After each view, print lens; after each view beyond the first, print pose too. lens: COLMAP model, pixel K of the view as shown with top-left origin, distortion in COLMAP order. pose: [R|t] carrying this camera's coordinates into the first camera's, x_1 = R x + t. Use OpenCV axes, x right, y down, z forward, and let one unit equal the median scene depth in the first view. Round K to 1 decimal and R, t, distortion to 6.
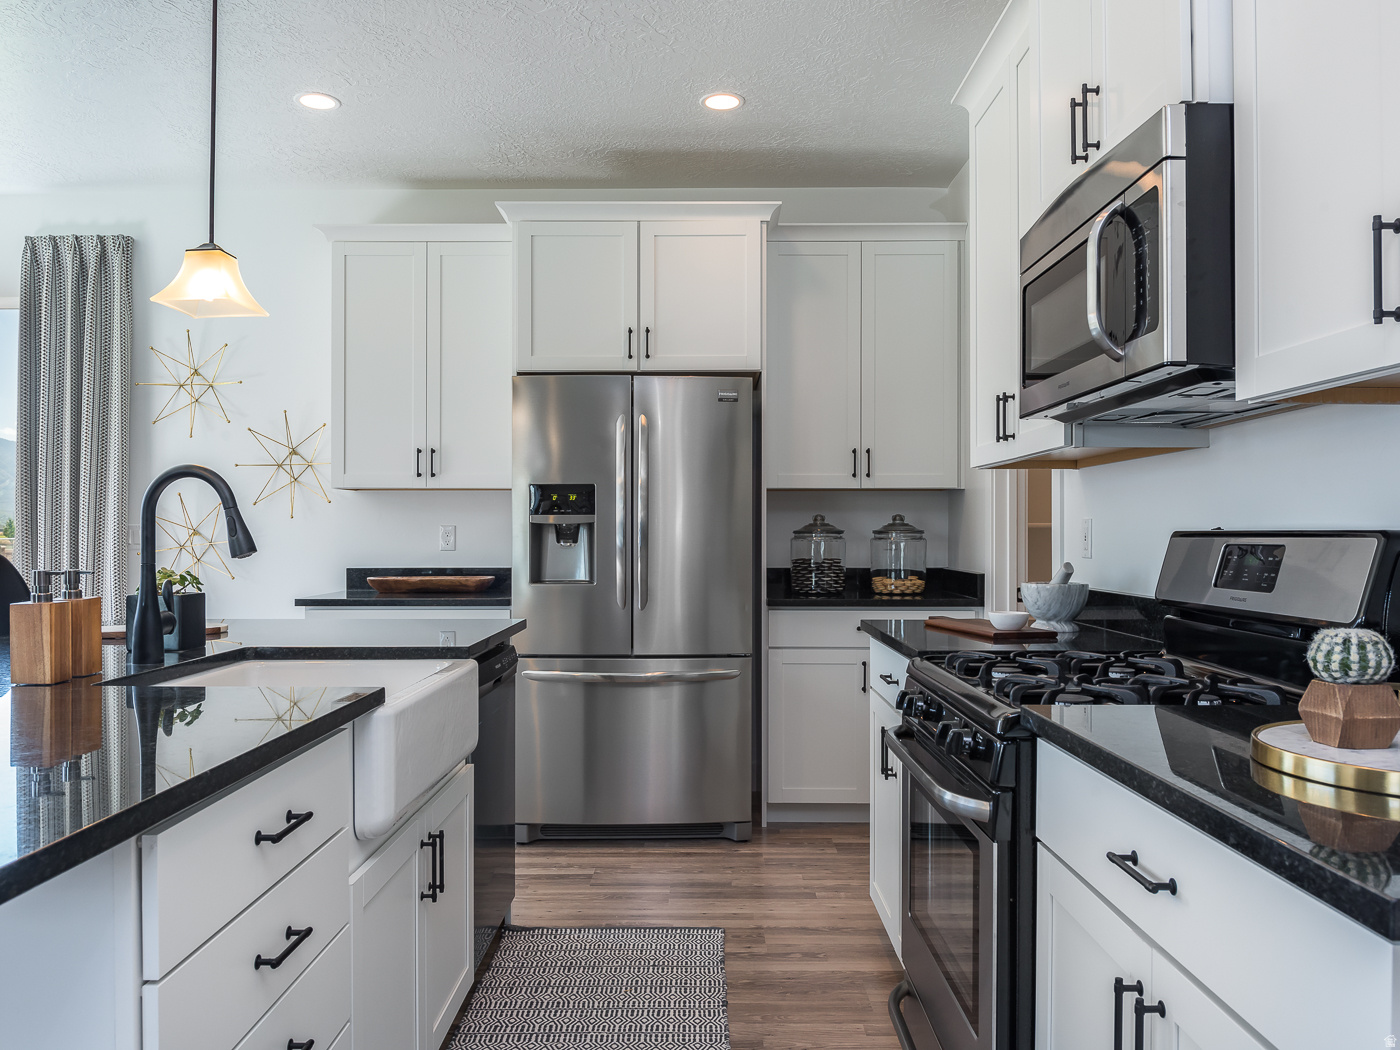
lens RADIAL K [[1073.2, 0, 697.6], [0, 1073.2, 530.8], [0, 0, 1]] dist [-0.022110, -0.004898]
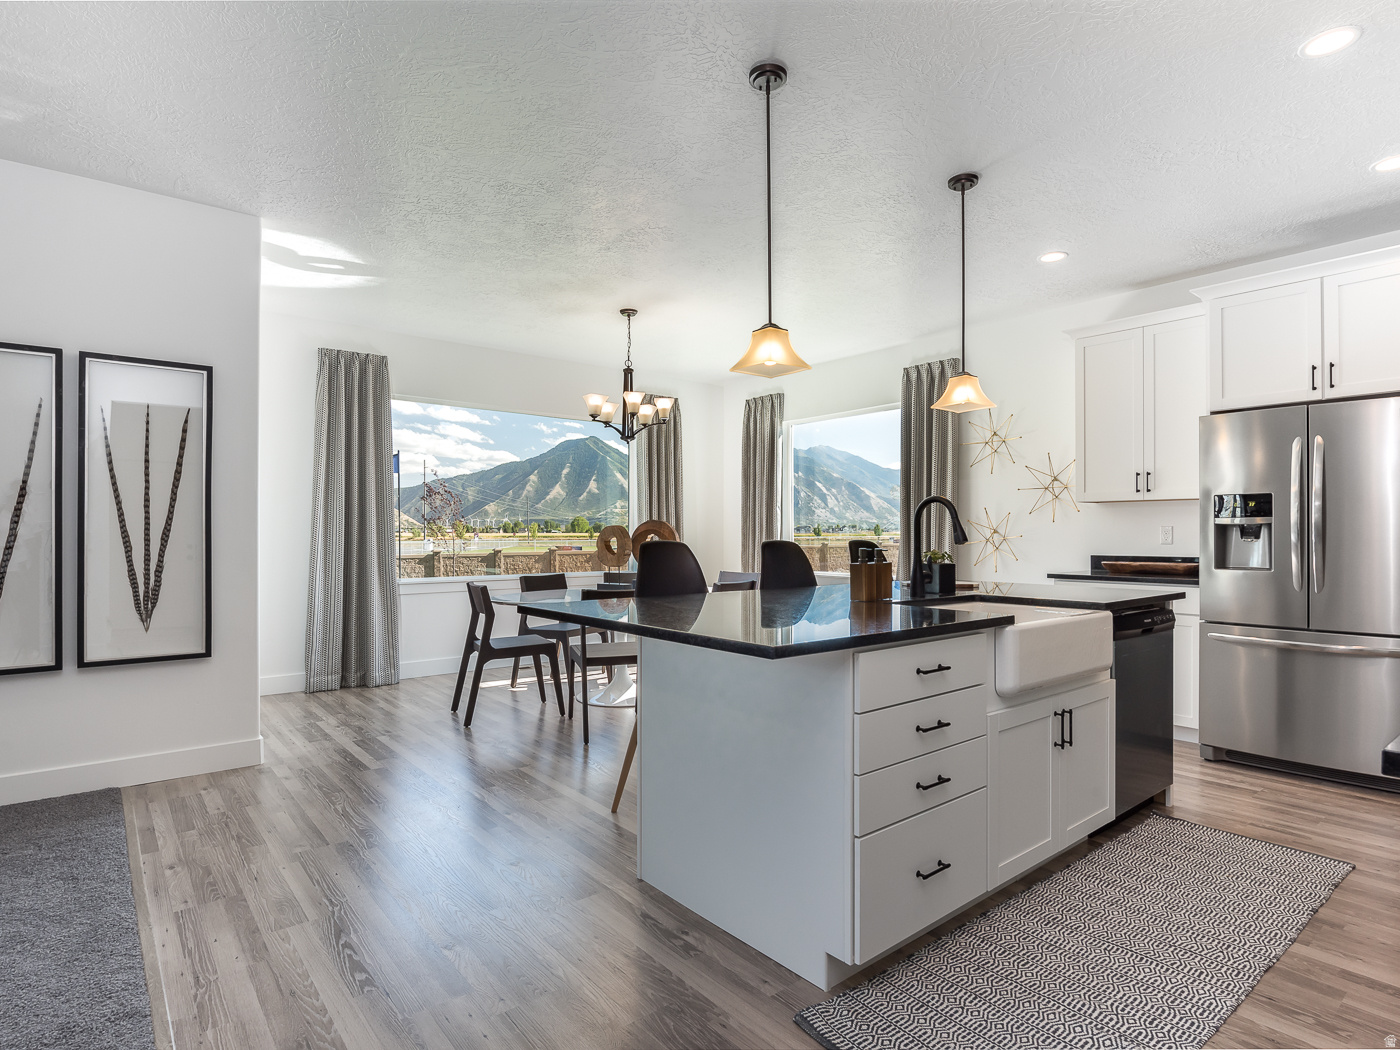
lens RADIAL K [[757.8, 0, 700.0], [0, 757.8, 525.0], [0, 0, 1]] dist [-0.002923, -0.000386]
pose [[0.638596, -0.008910, -0.769490, 0.165443], [0.002883, 0.999954, -0.009186, 0.001161], [0.769537, 0.003648, 0.638592, -0.109765]]
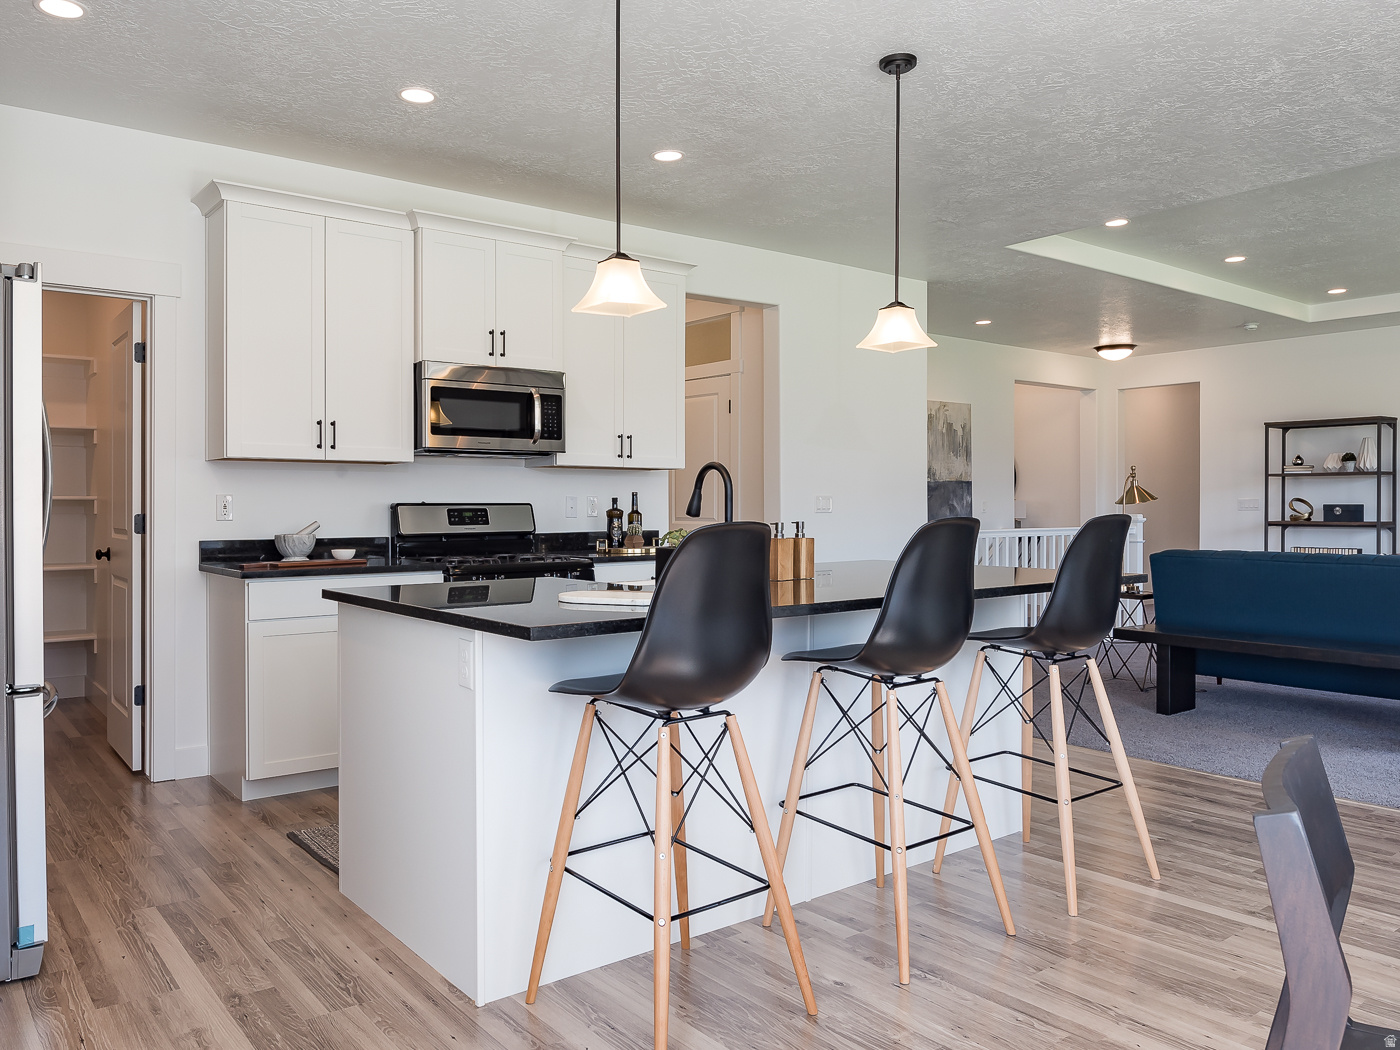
lens RADIAL K [[983.4, 0, 697.4], [0, 983.4, 516.6], [0, 0, 1]] dist [-0.004355, 0.000164]
pose [[-0.631590, -0.004538, 0.775289, -0.882075], [-0.000319, 0.999984, 0.005593, 0.009931], [-0.775302, 0.003285, -0.631582, 1.061231]]
